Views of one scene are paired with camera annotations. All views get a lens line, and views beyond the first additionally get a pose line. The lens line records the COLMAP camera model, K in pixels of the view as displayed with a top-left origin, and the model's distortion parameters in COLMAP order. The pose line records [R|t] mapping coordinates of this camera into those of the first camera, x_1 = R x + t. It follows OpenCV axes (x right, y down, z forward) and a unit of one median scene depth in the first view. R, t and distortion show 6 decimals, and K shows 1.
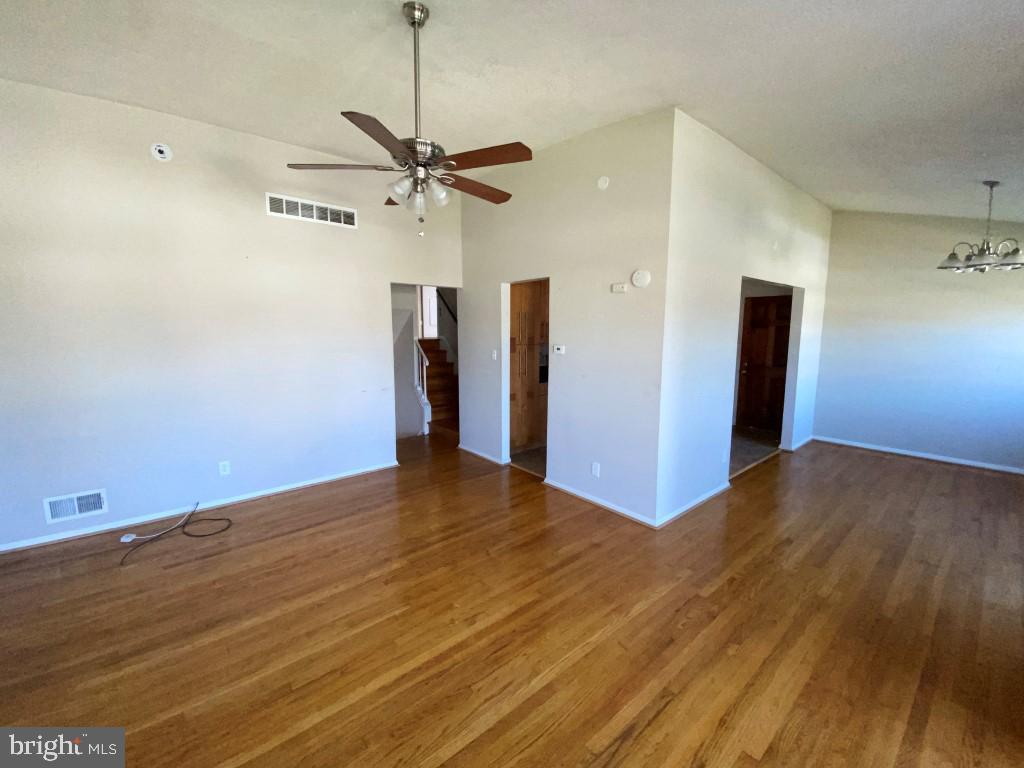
lens RADIAL K [[415.6, 0, 513.1], [0, 415.6, 380.7], [0, 0, 1]] dist [0.022302, -0.022807]
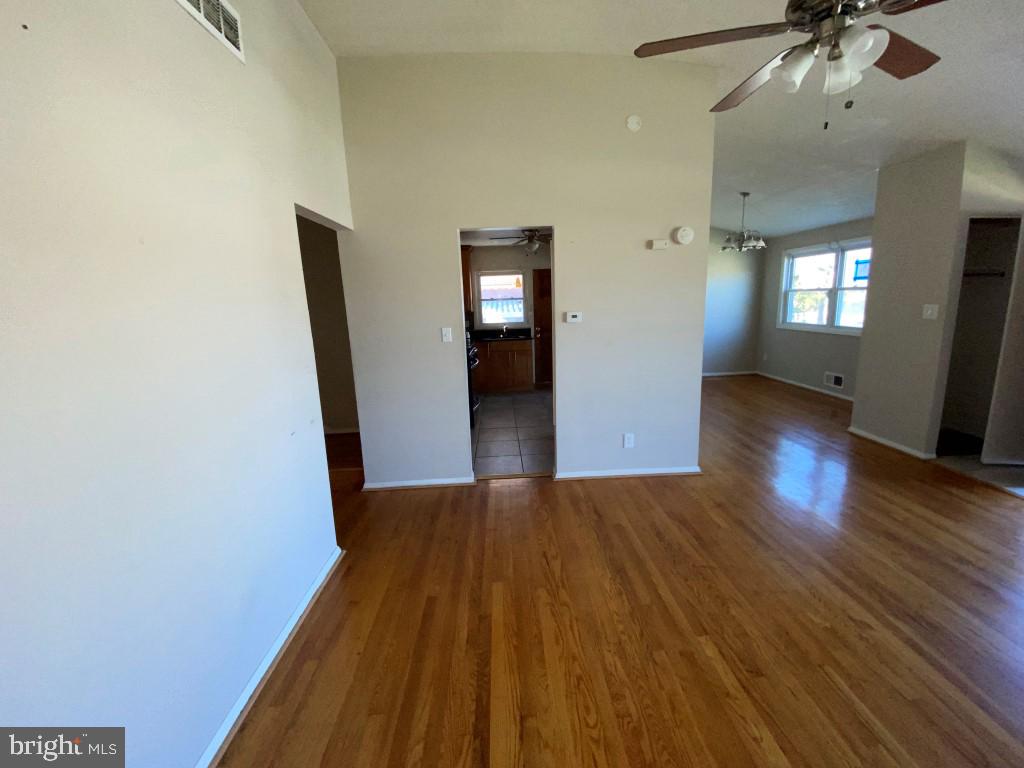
lens RADIAL K [[415.6, 0, 513.1], [0, 415.6, 380.7], [0, 0, 1]] dist [0.022302, -0.022807]
pose [[0.616276, -0.170151, 0.768929, -0.763815], [0.138699, 0.984569, 0.106704, -0.067095], [-0.775220, 0.040890, 0.630366, 0.696402]]
